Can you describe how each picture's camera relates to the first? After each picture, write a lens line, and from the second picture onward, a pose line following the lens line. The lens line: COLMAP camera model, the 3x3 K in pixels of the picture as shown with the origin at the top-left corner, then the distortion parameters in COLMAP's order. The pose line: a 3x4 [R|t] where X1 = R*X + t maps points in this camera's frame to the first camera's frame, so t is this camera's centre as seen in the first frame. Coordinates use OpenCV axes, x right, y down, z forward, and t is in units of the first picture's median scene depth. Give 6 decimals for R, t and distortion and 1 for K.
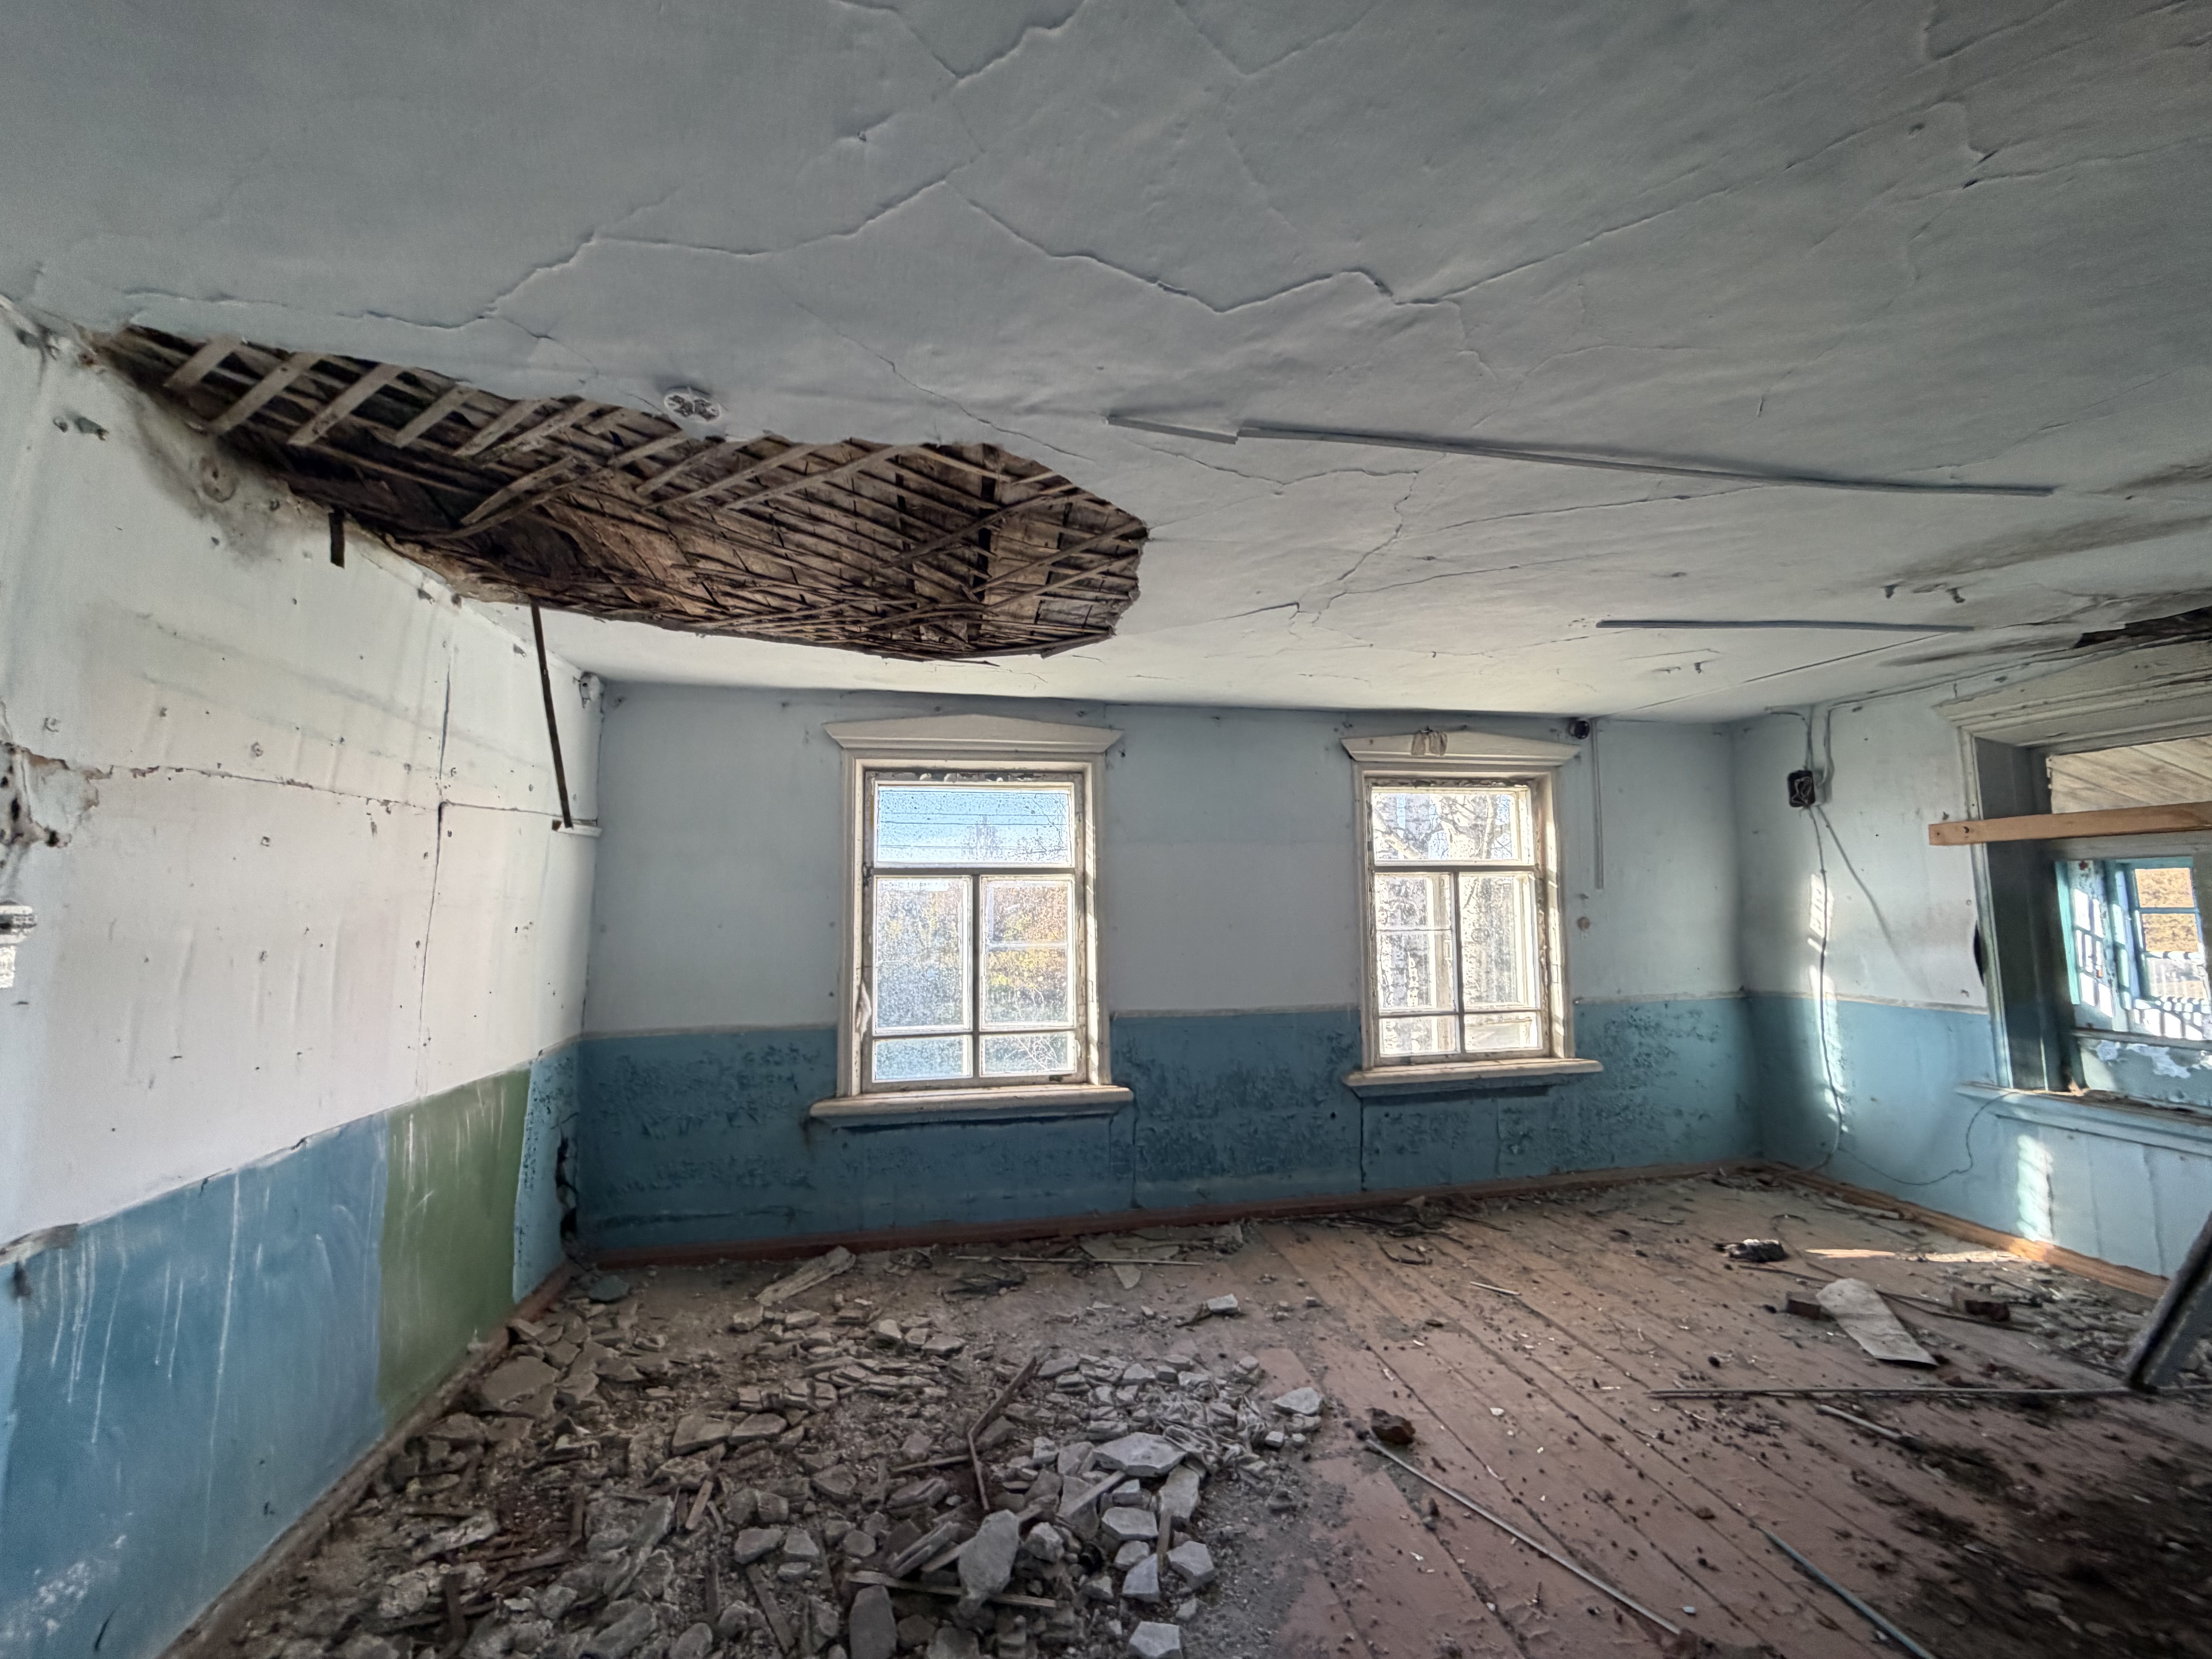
lens RADIAL K [[881.5, 0, 1101.6], [0, 881.5, 825.1], [0, 0, 1]] dist [-0.002739, 0.000350]
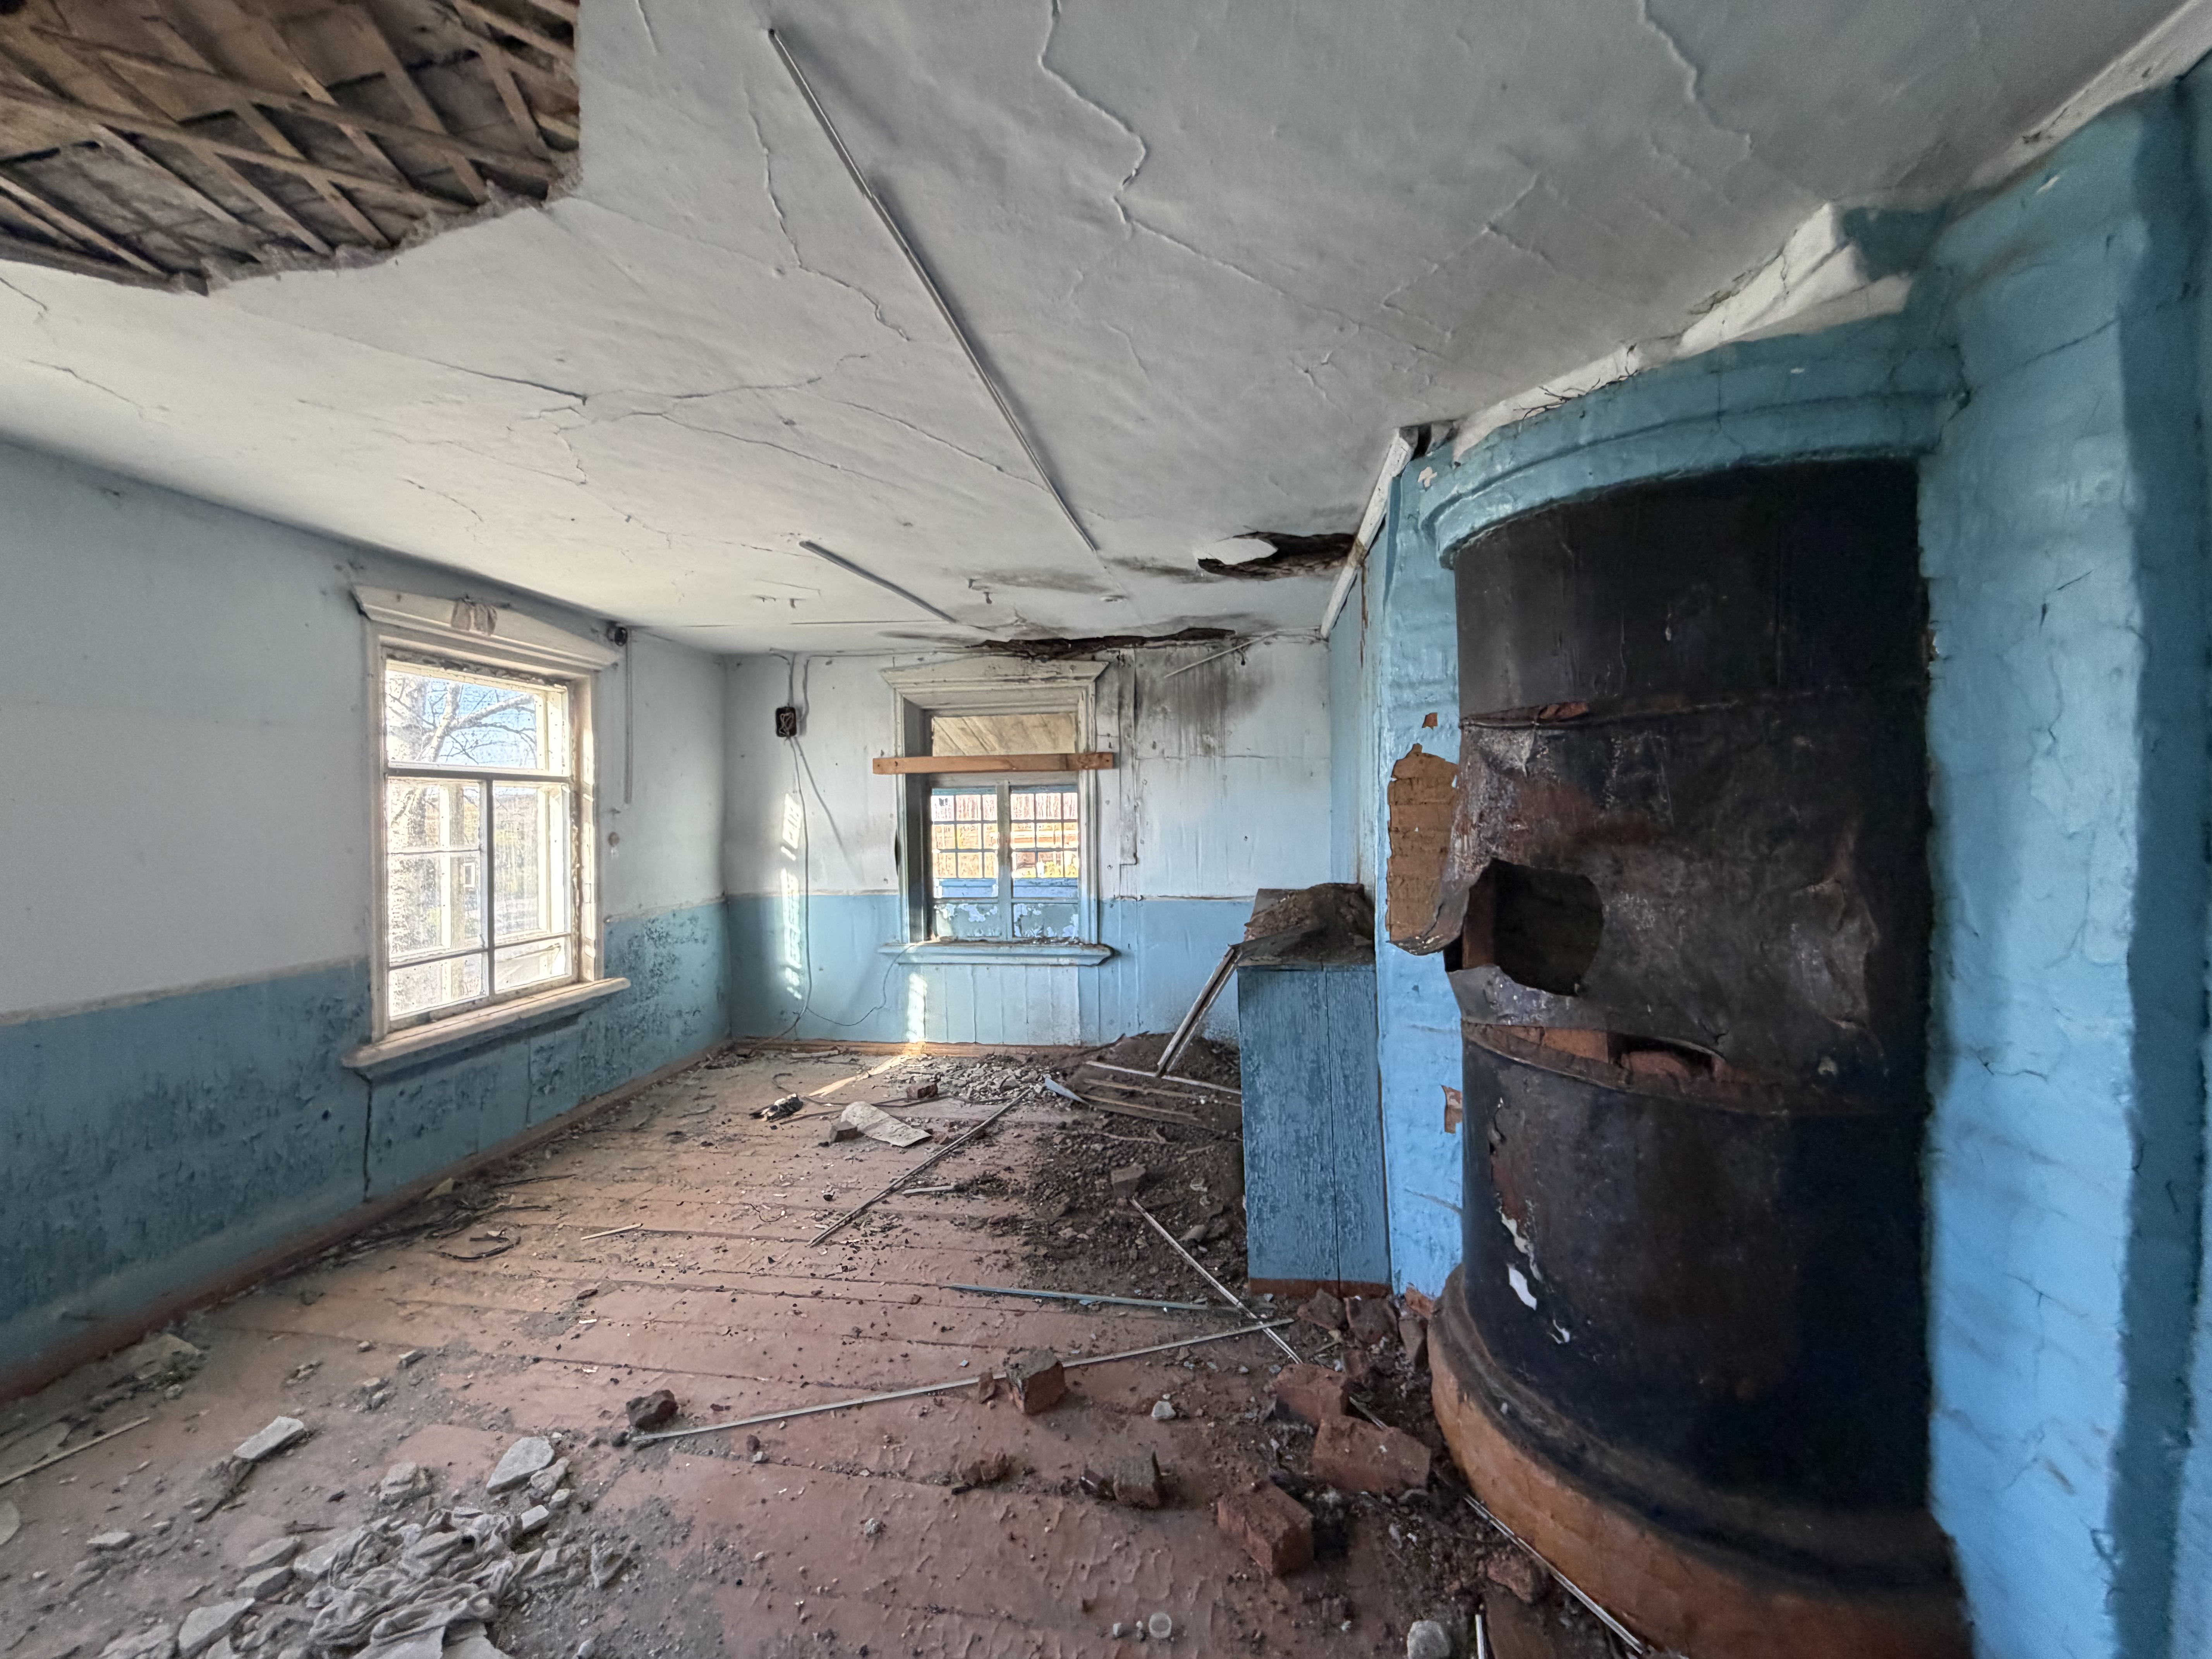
lens RADIAL K [[881.5, 0, 1101.6], [0, 881.5, 825.1], [0, 0, 1]] dist [-0.002739, 0.000350]
pose [[0.333379, -0.007700, 0.942761, -0.230741], [-0.072011, 0.996838, 0.033606, 0.033013], [-0.940039, -0.079093, 0.331771, 0.232214]]
